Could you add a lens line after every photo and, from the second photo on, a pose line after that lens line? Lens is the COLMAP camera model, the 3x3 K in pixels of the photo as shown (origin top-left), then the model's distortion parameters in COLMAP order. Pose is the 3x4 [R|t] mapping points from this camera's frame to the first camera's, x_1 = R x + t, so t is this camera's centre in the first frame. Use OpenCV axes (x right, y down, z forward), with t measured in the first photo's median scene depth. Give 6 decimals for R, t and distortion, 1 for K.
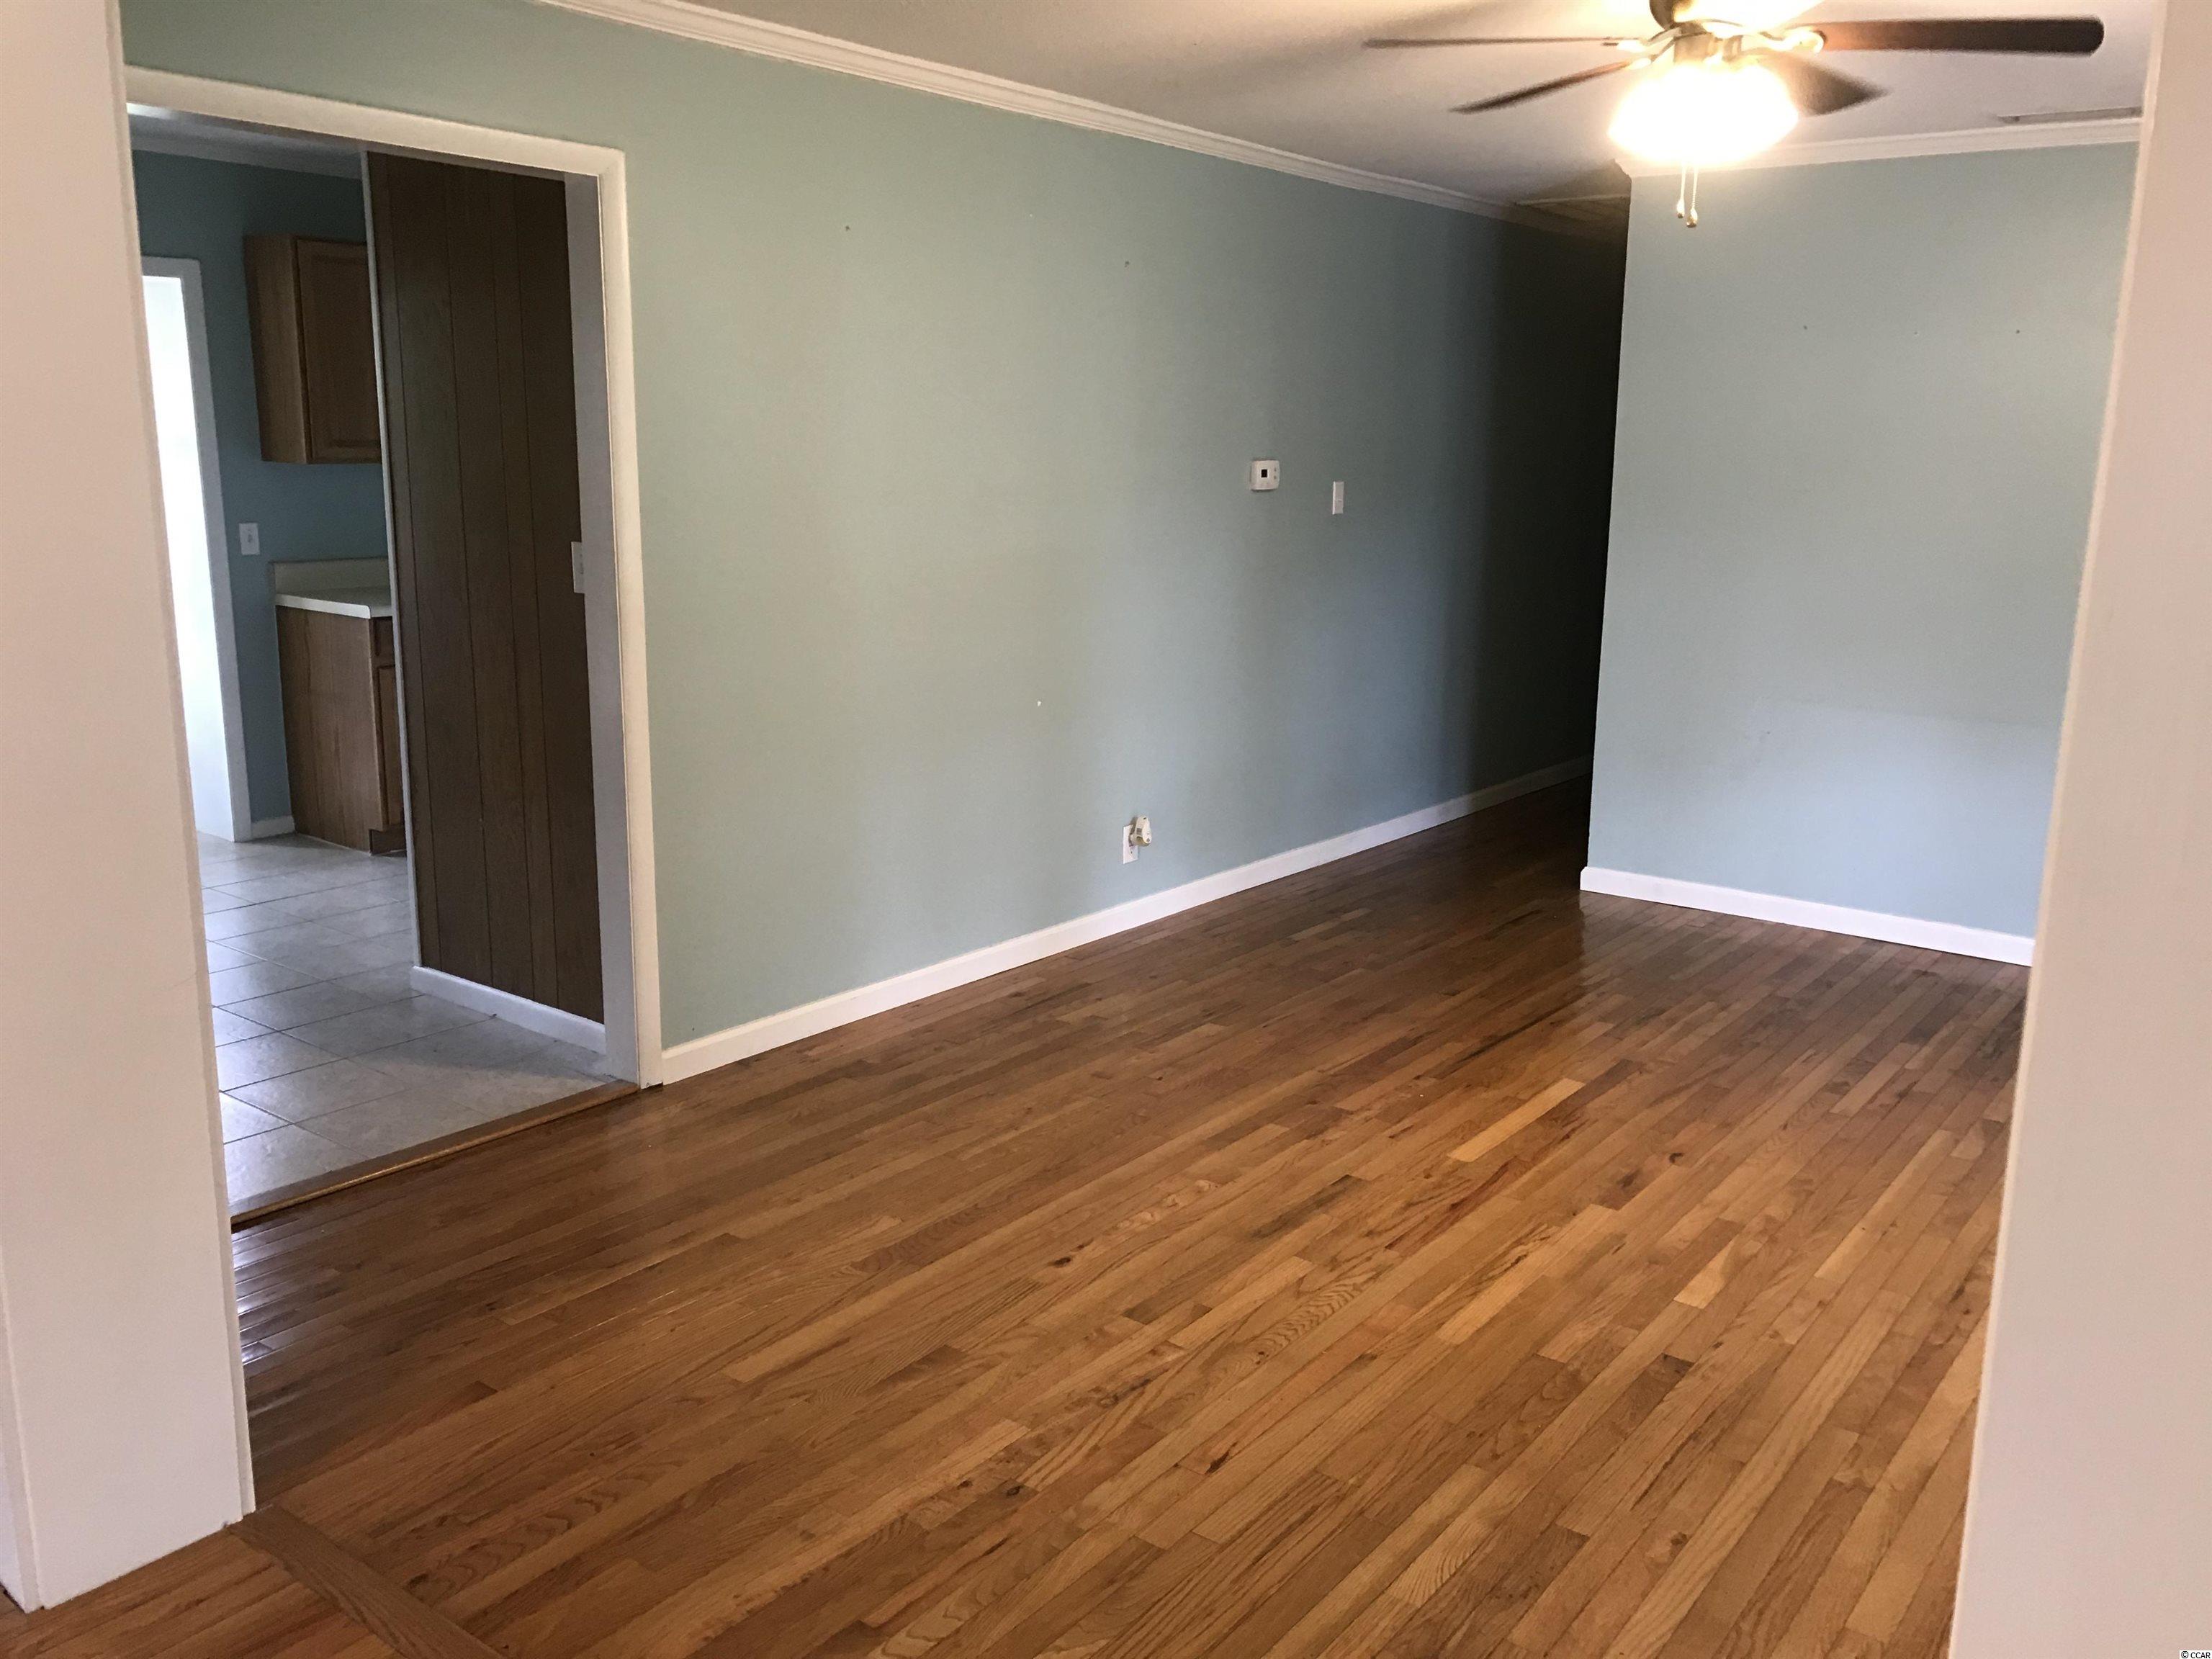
lens RADIAL K [[1822.5, 0, 1110.5], [0, 1822.5, 804.1], [0, 0, 1]] dist [0.051428, -0.010990]
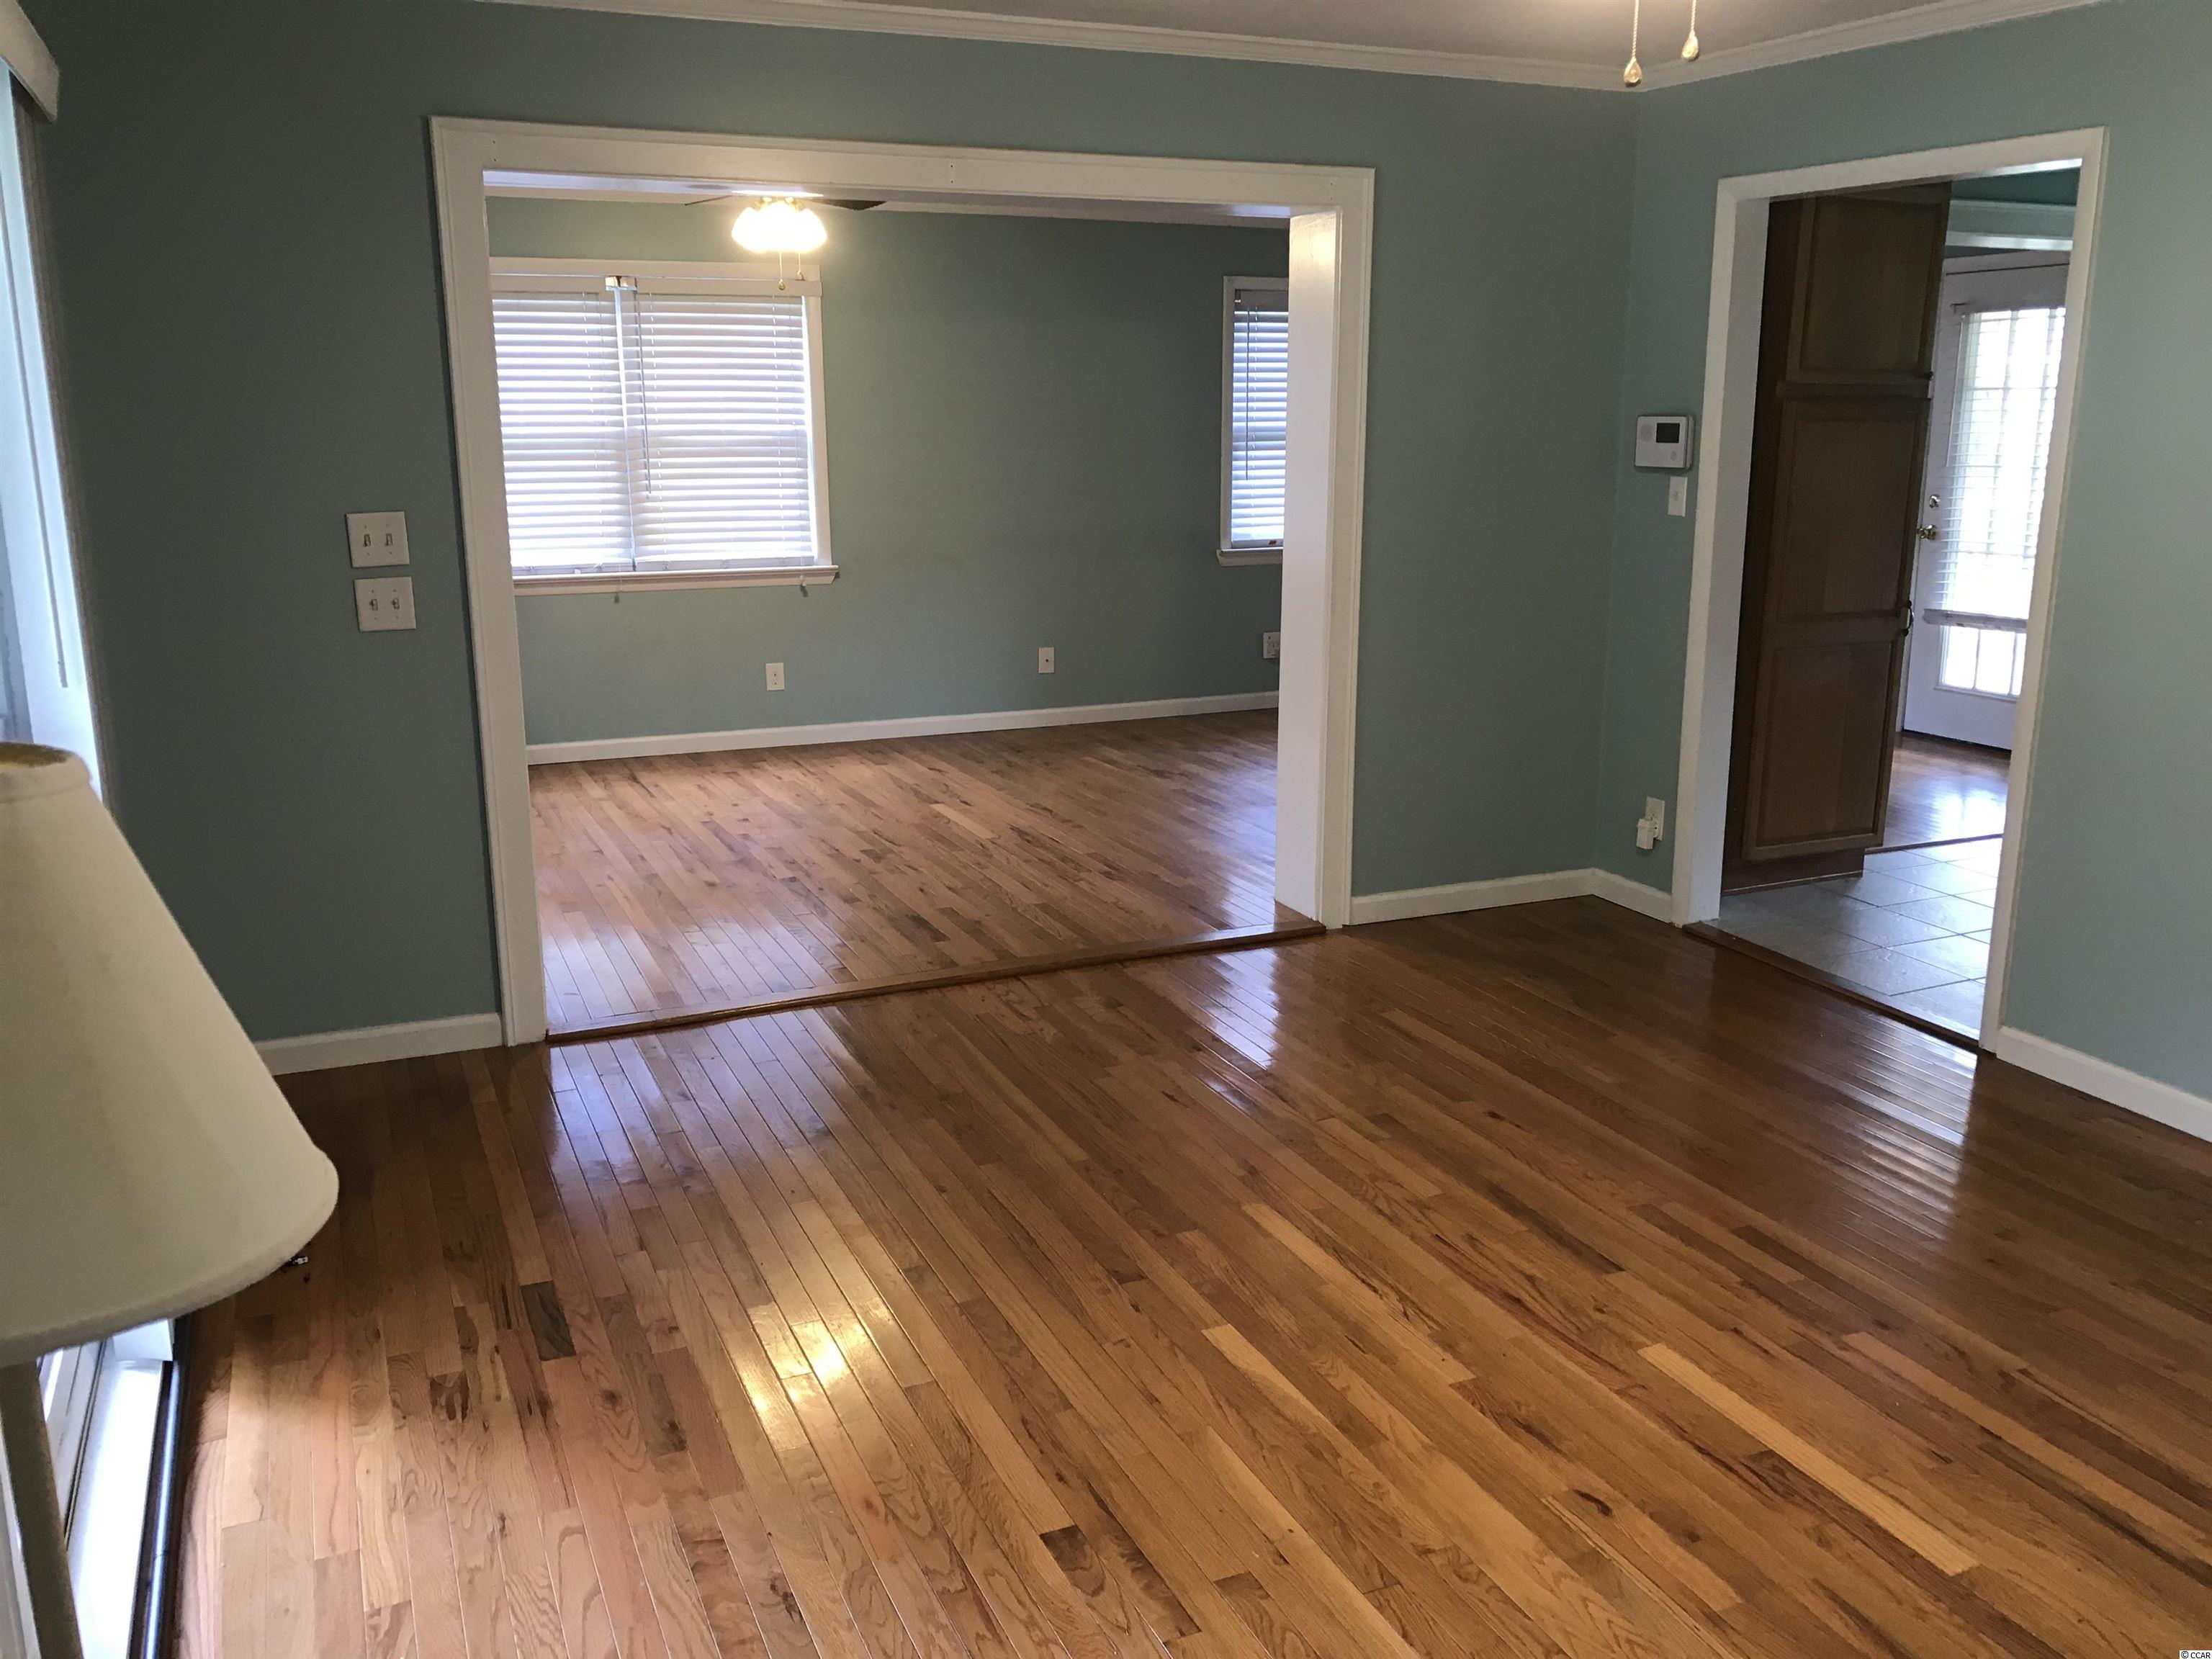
lens RADIAL K [[1813.9, 0, 1116.4], [0, 1813.9, 822.9], [0, 0, 1]] dist [0.011321, -0.001356]
pose [[-0.485141, 0.182223, -0.855239, 0.932730], [-0.186348, 0.934035, 0.304719, -0.206045], [0.854349, 0.307204, -0.419182, 1.090891]]
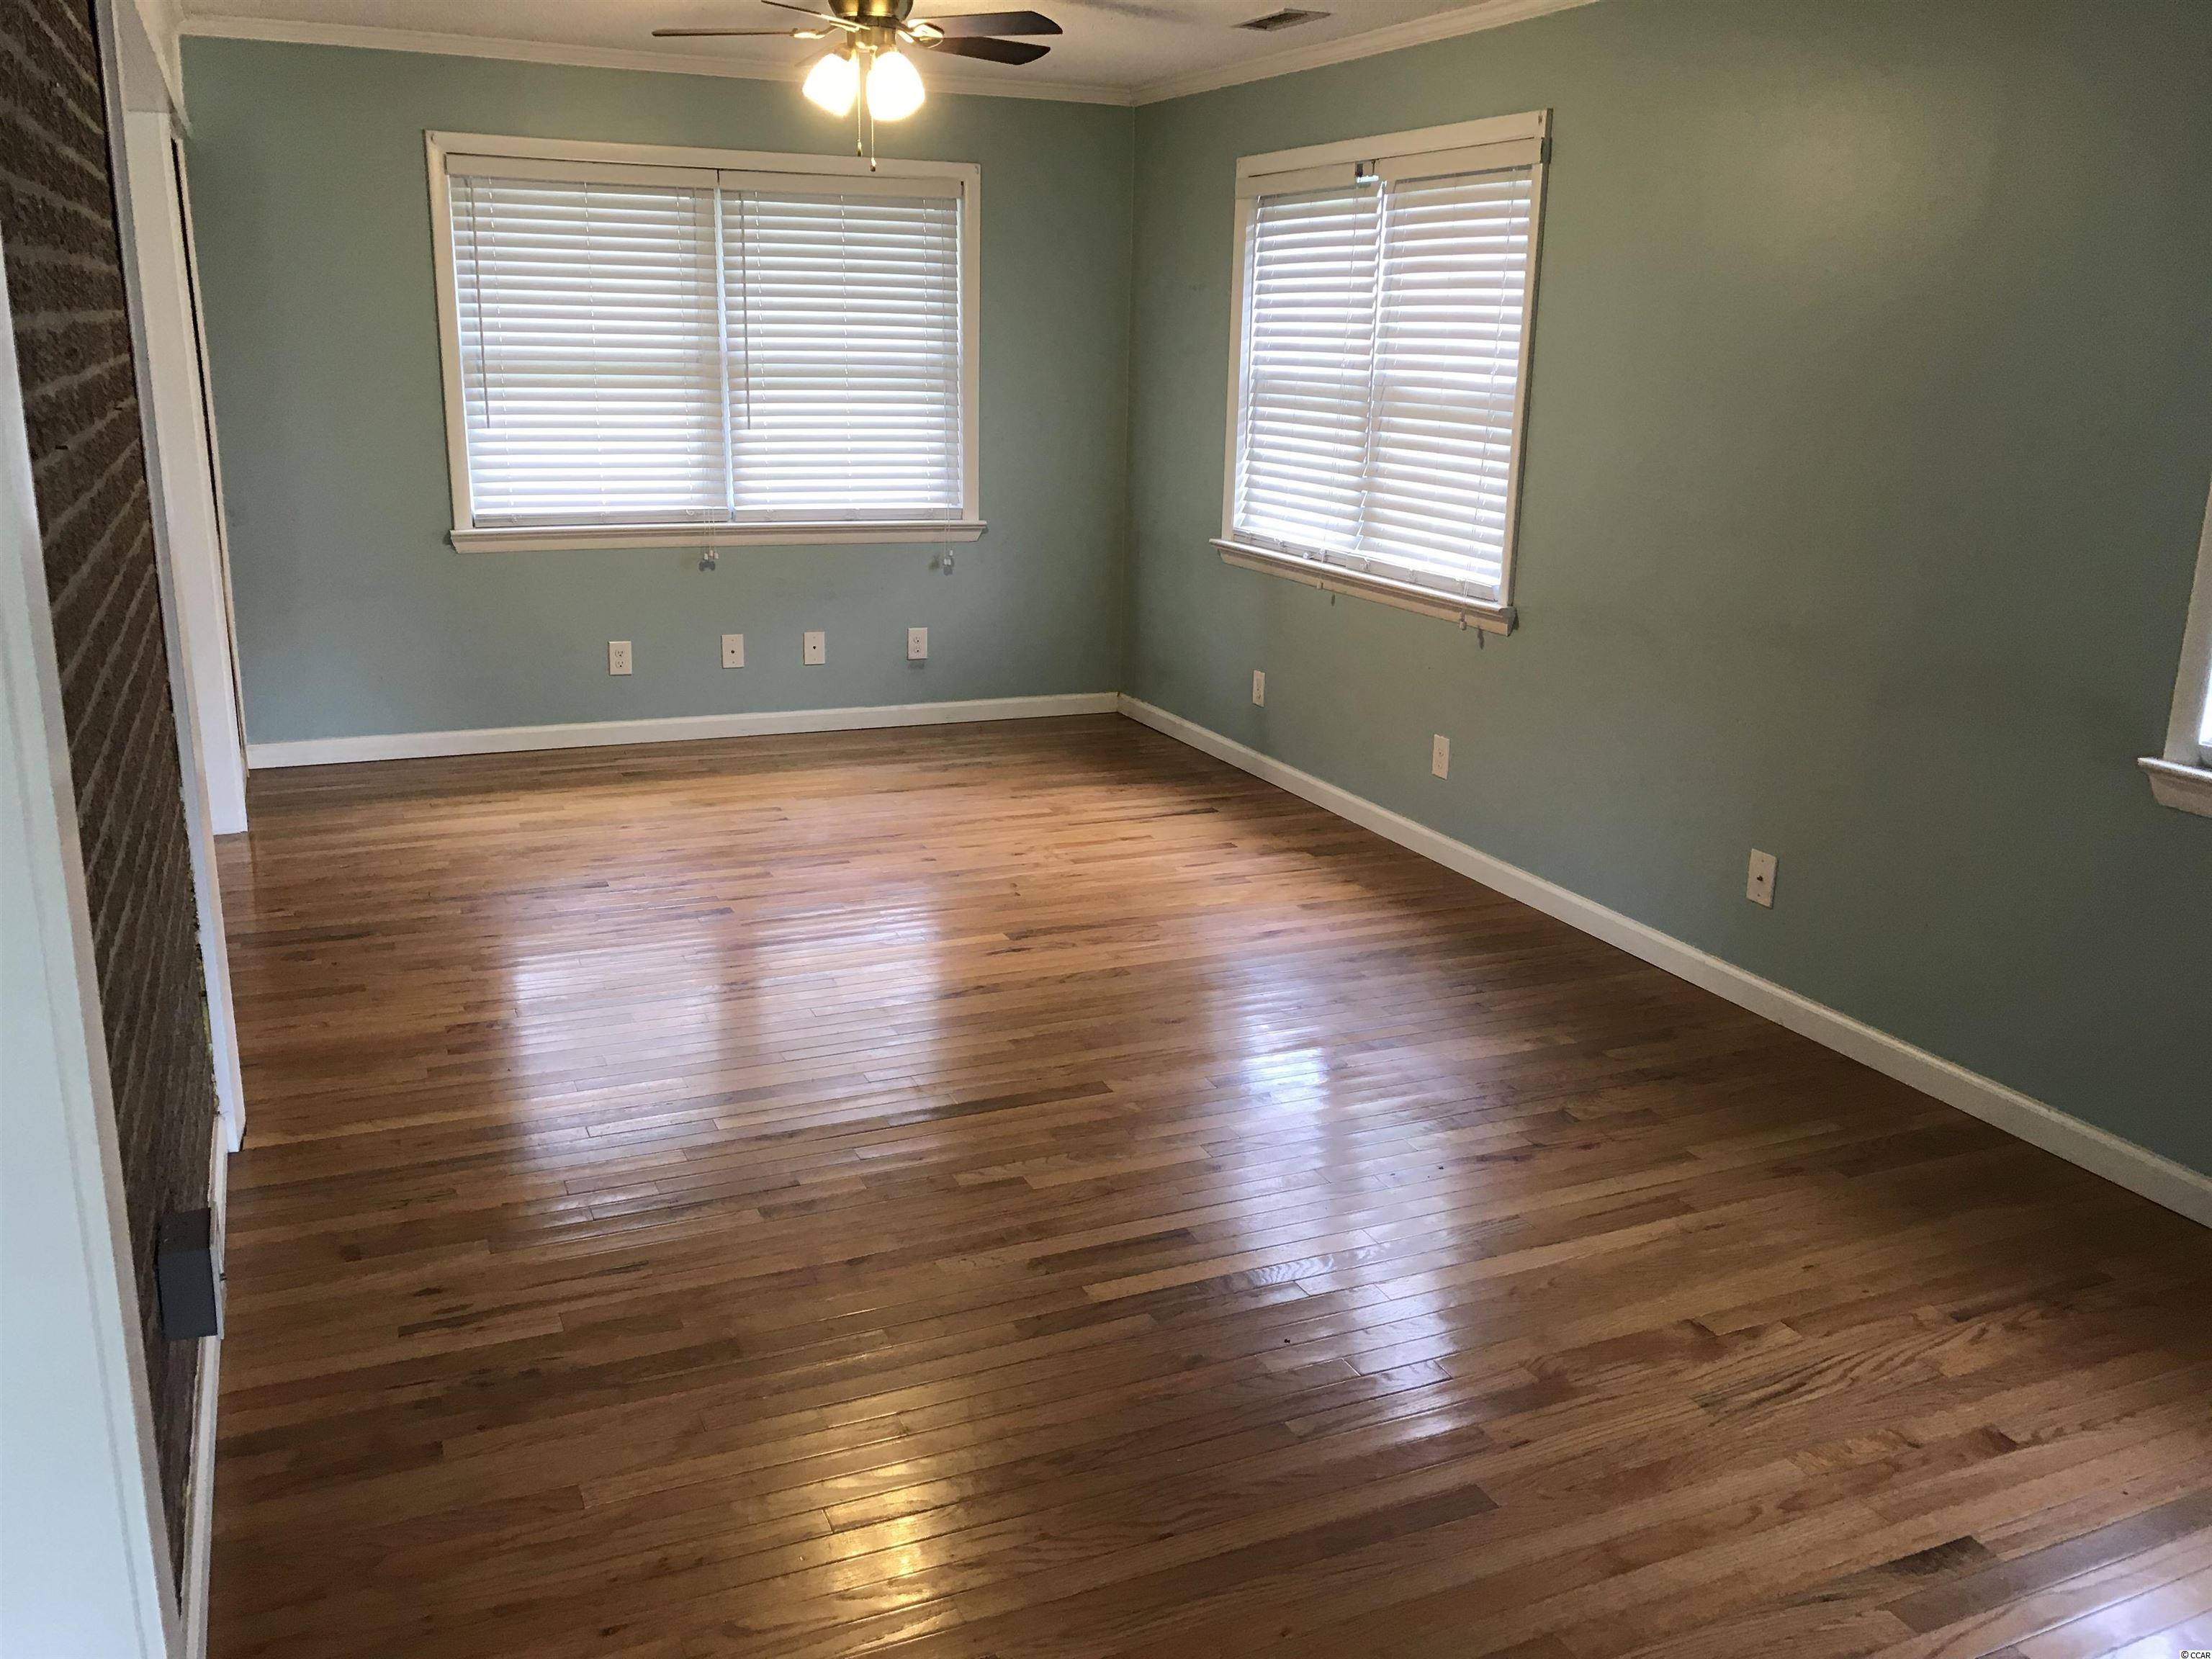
lens RADIAL K [[1813.9, 0, 1116.4], [0, 1813.9, 822.9], [0, 0, 1]] dist [0.011321, -0.001356]
pose [[-0.882471, -0.162234, 0.441503, -1.108208], [0.055581, 0.896093, 0.440372, -0.231359], [-0.467071, 0.413155, -0.781759, 1.045337]]
